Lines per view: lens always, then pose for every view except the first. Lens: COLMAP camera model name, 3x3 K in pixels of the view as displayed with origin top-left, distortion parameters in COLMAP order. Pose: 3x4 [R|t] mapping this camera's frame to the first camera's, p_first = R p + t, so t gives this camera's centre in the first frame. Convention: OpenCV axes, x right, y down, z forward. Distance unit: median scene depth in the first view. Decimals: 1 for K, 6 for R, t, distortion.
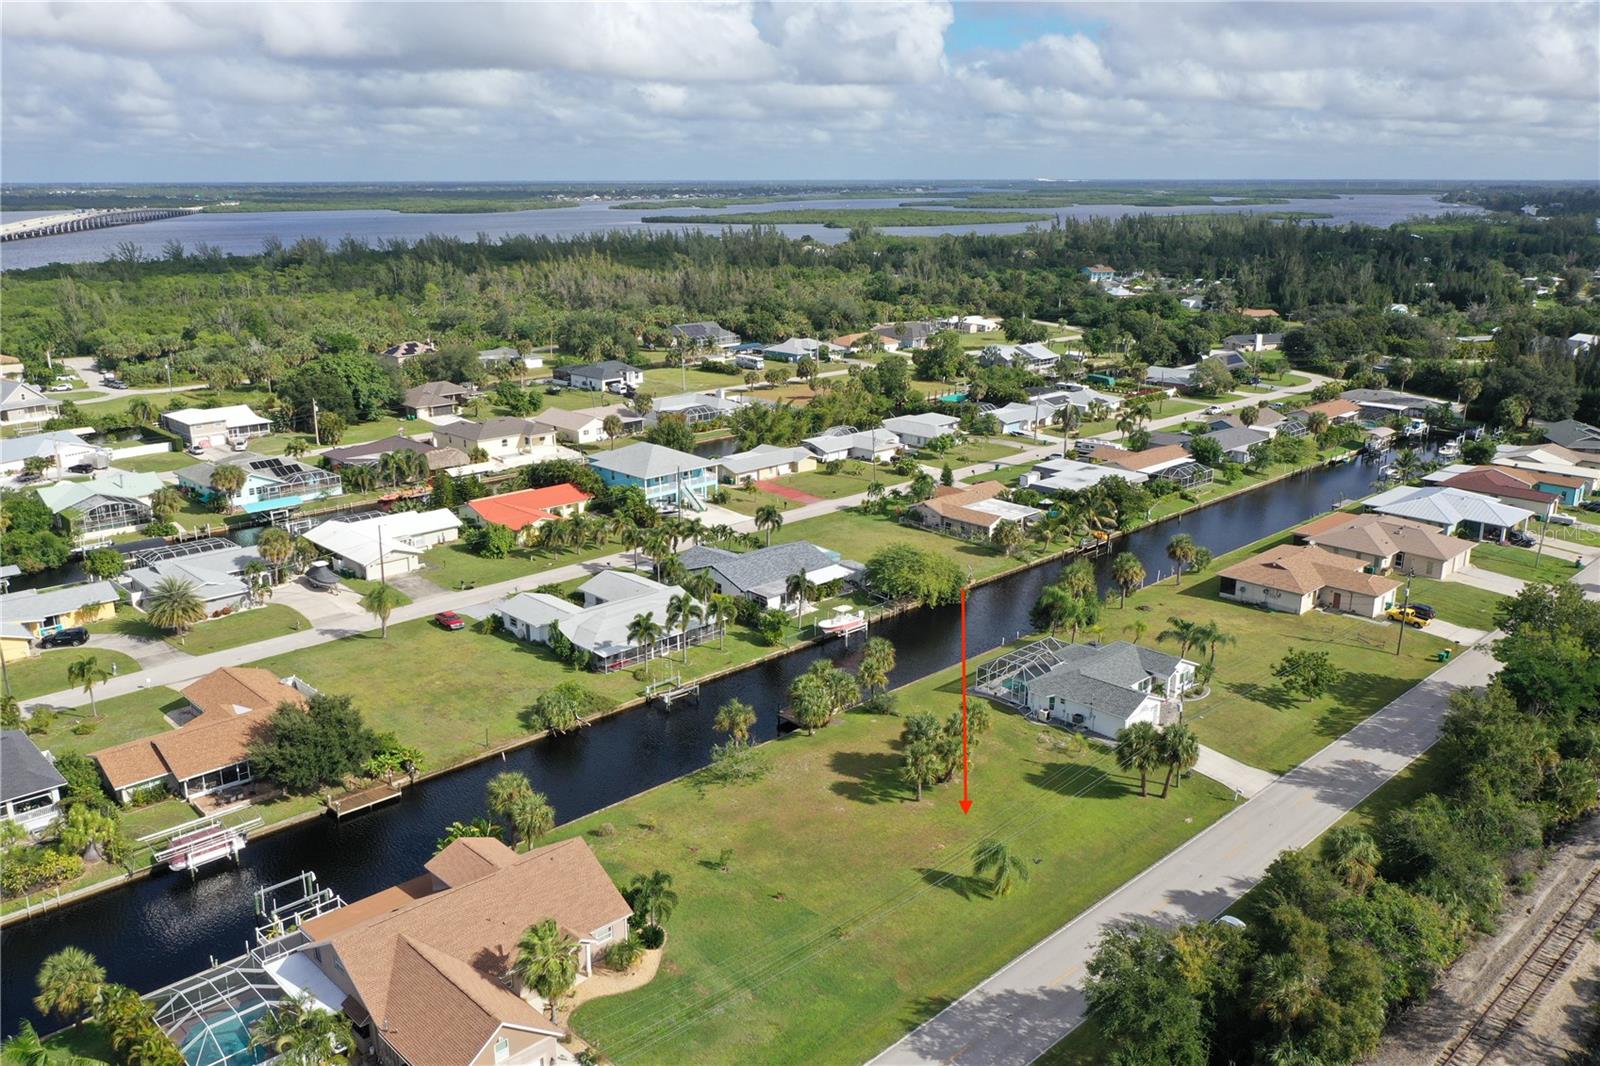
lens RADIAL K [[1262.8, 0, 799.9], [0, 1262.8, 533.3], [0, 0, 1]] dist [-0.005898, 0.001041]
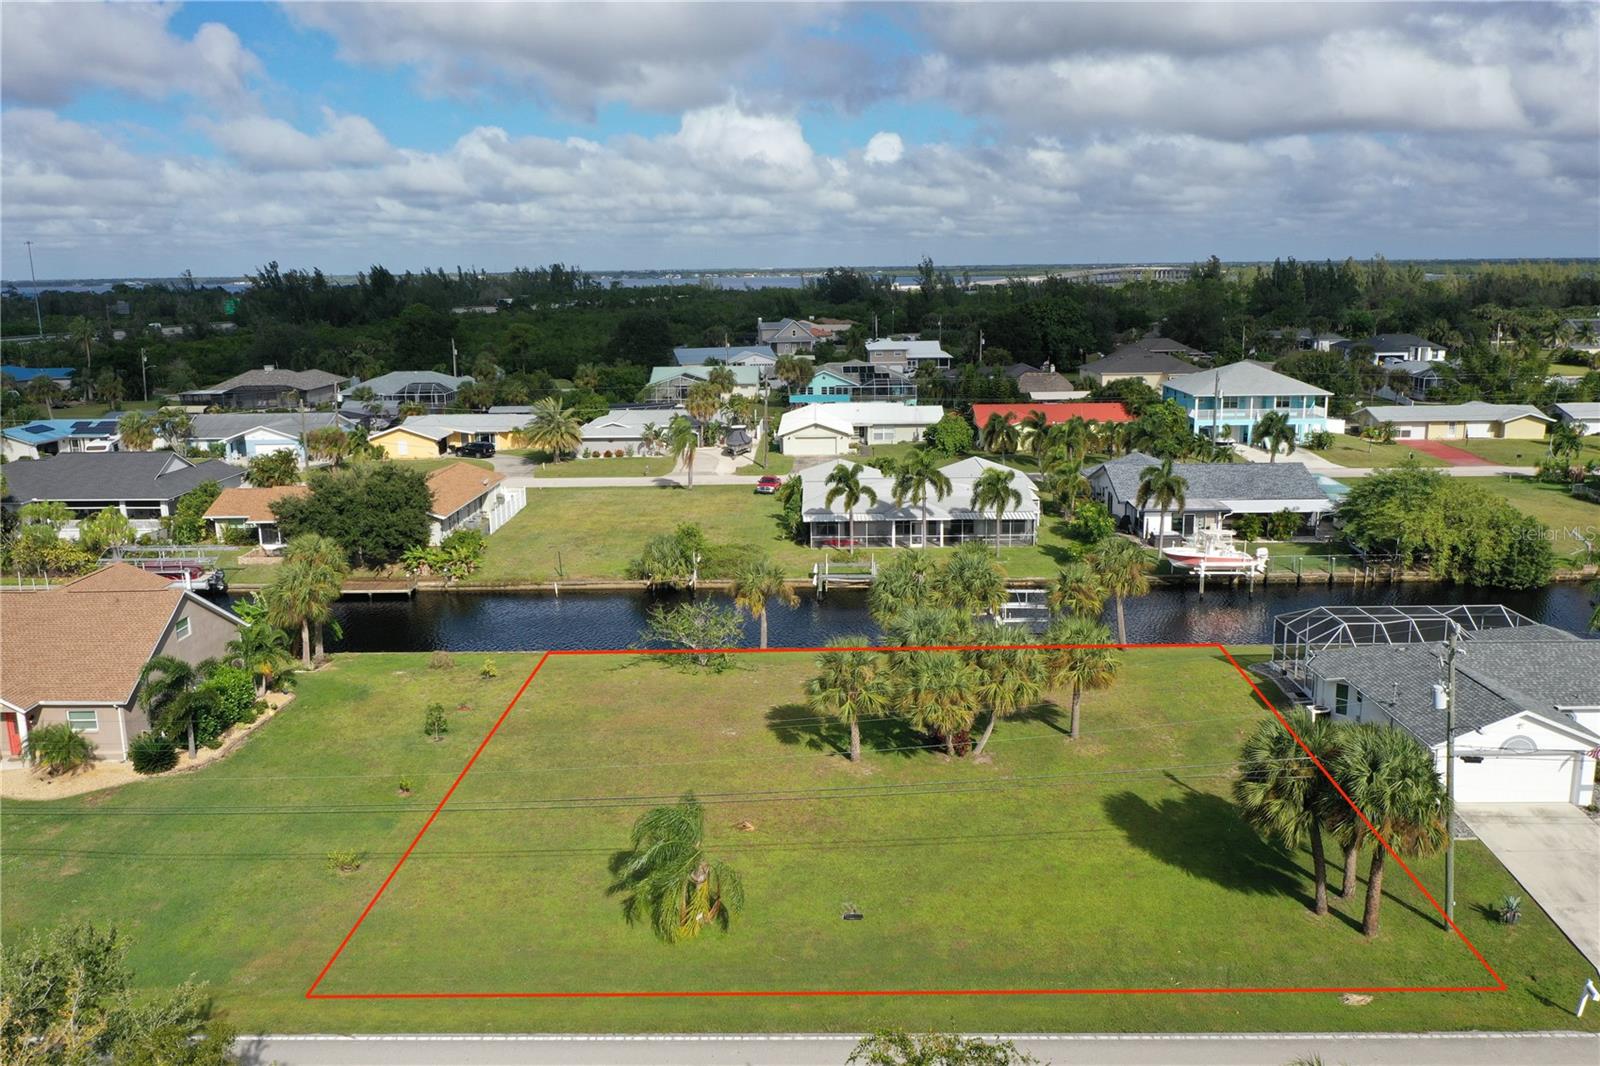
lens RADIAL K [[1262.8, 0, 800.8], [0, 1262.8, 519.4], [0, 0, 1]] dist [-0.005898, 0.001041]
pose [[0.708110, 0.129824, -0.694065, 0.309358], [-0.179418, 0.983772, 0.000965, 0.089930], [0.682927, 0.123844, 0.719912, 0.454718]]
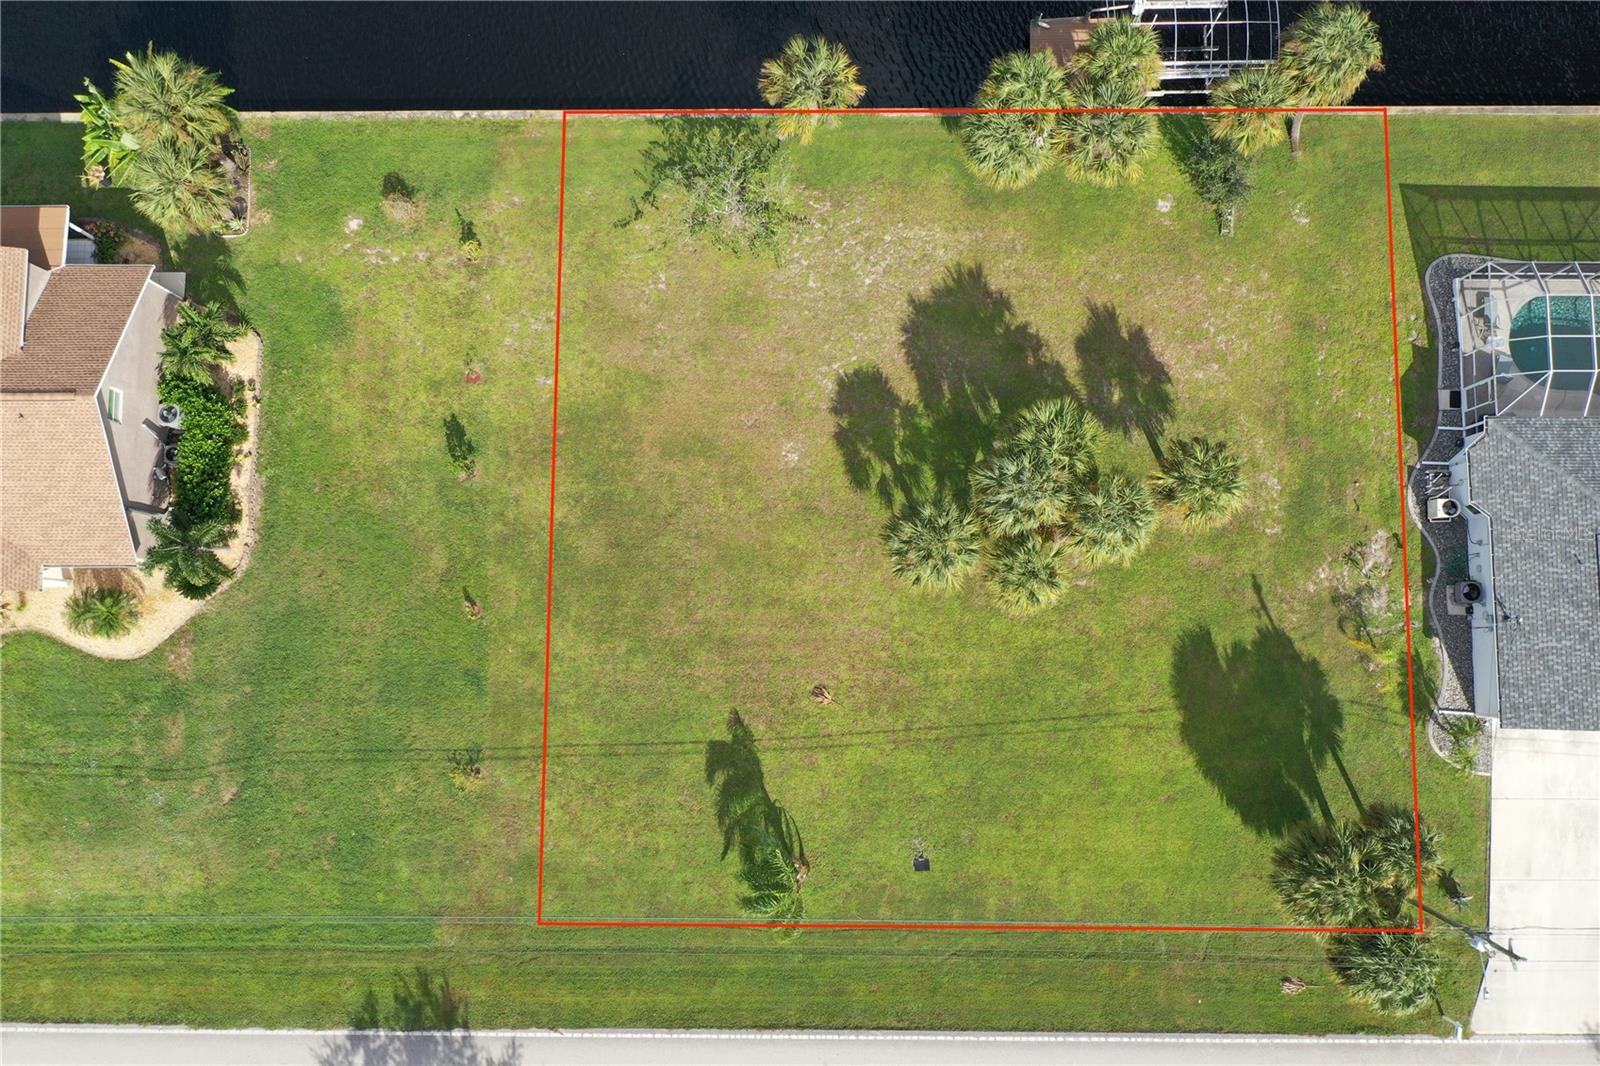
lens RADIAL K [[1262.8, 0, 803.4], [0, 1262.8, 526.8], [0, 0, 1]] dist [-0.005898, 0.001041]
pose [[0.716749, 0.692982, -0.077756, 0.067989], [-0.177041, 0.288688, 0.940912, -0.171286], [0.674483, -0.660632, 0.329603, 0.607235]]
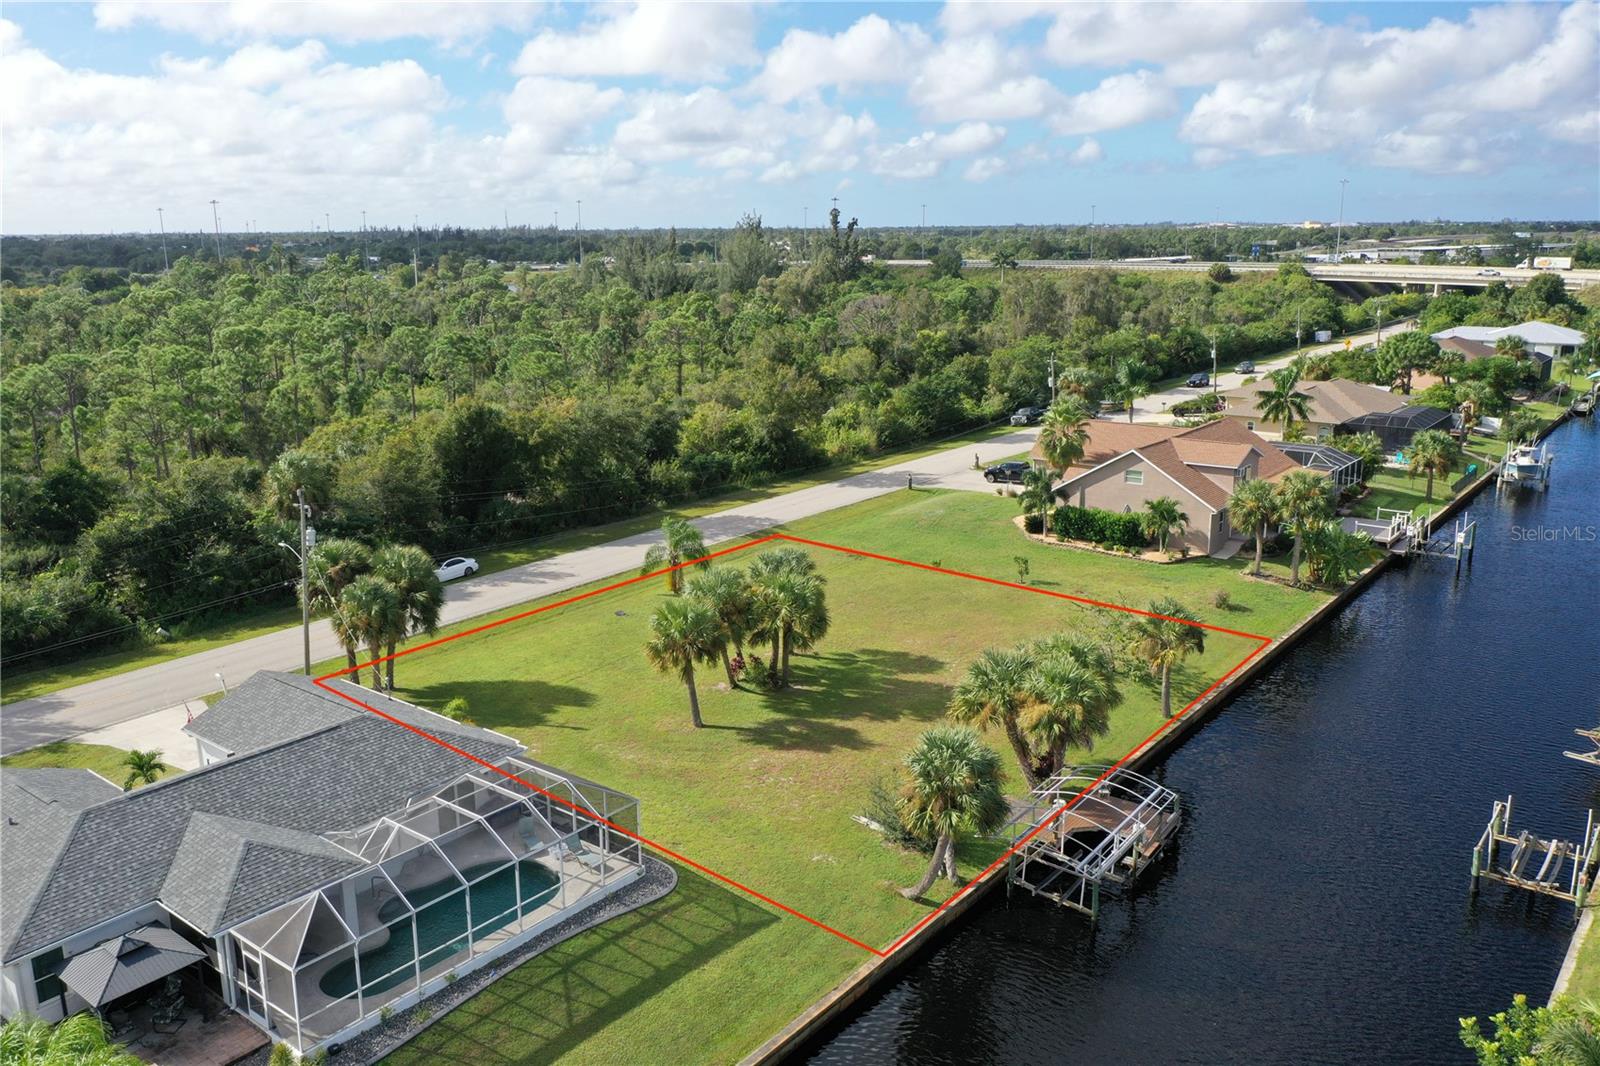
lens RADIAL K [[1262.8, 0, 797.3], [0, 1262.8, 520.5], [0, 0, 1]] dist [-0.005898, 0.001041]
pose [[-0.990417, 0.042609, -0.131369, 0.123891], [-0.026099, 0.876331, 0.481003, -0.098910], [0.135617, 0.479822, -0.866821, 1.110248]]
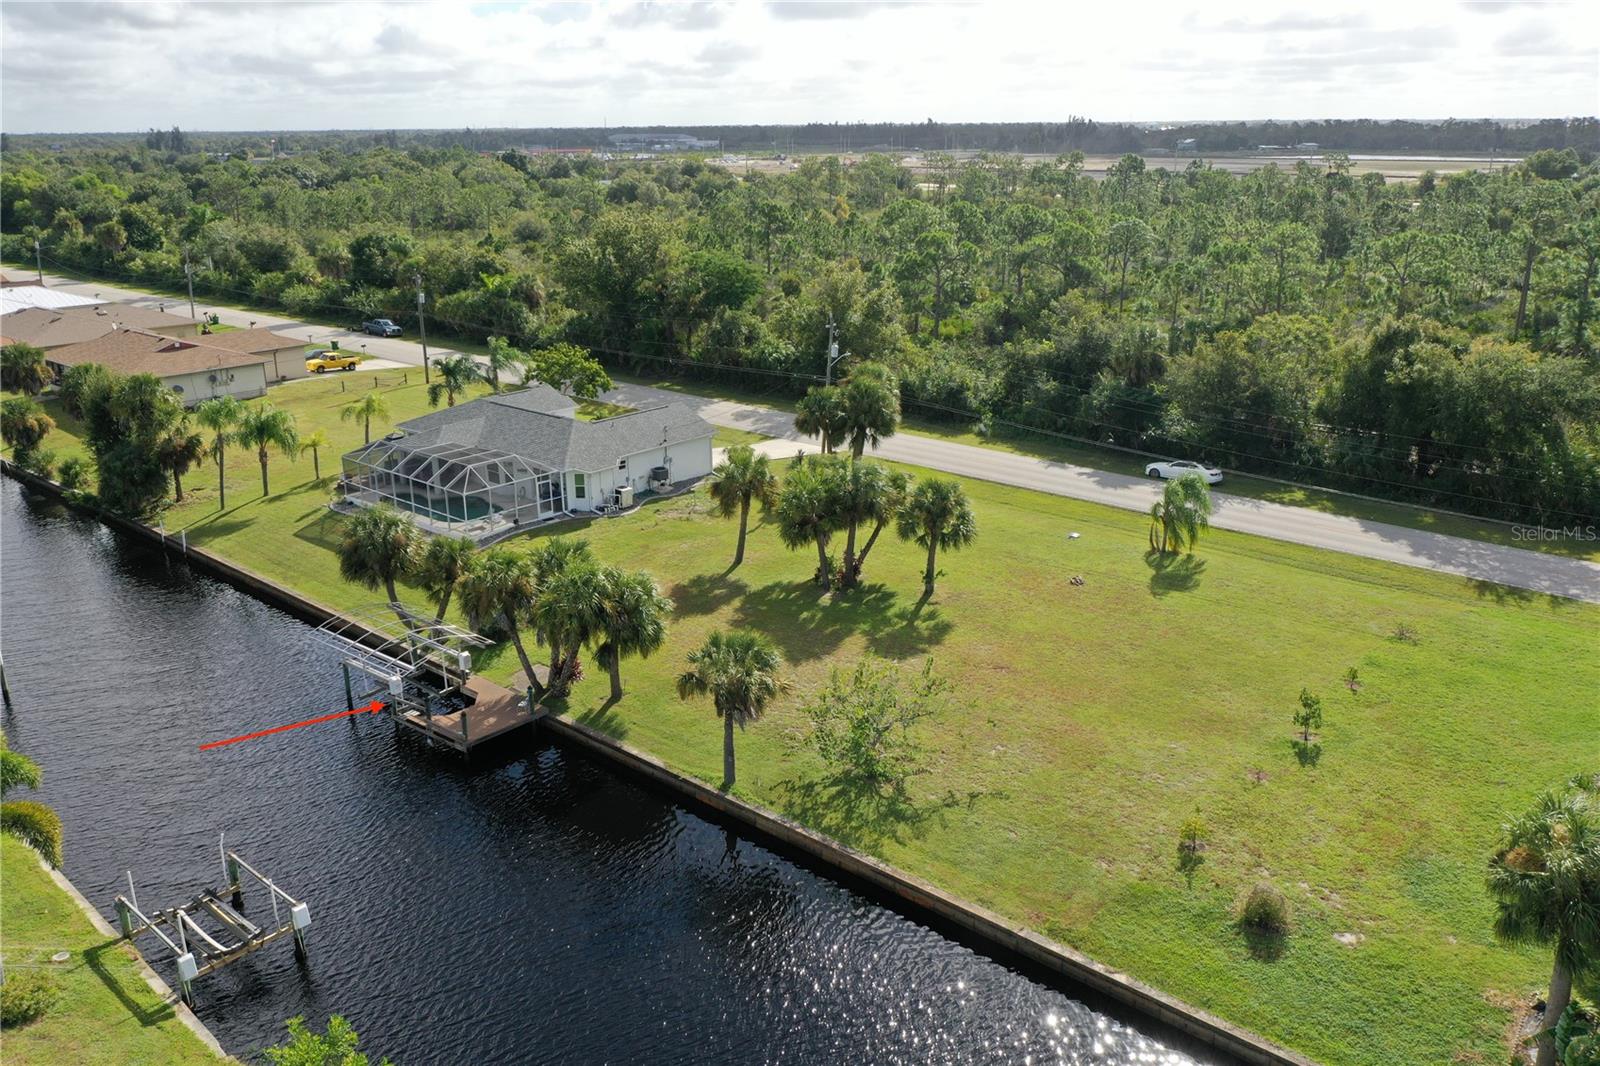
lens RADIAL K [[1262.8, 0, 802.6], [0, 1262.8, 517.9], [0, 0, 1]] dist [-0.005898, 0.001041]
pose [[-0.075858, -0.293230, 0.953028, -0.312358], [0.279824, 0.911113, 0.302607, -0.000230], [-0.957050, 0.289635, 0.012938, 0.771575]]
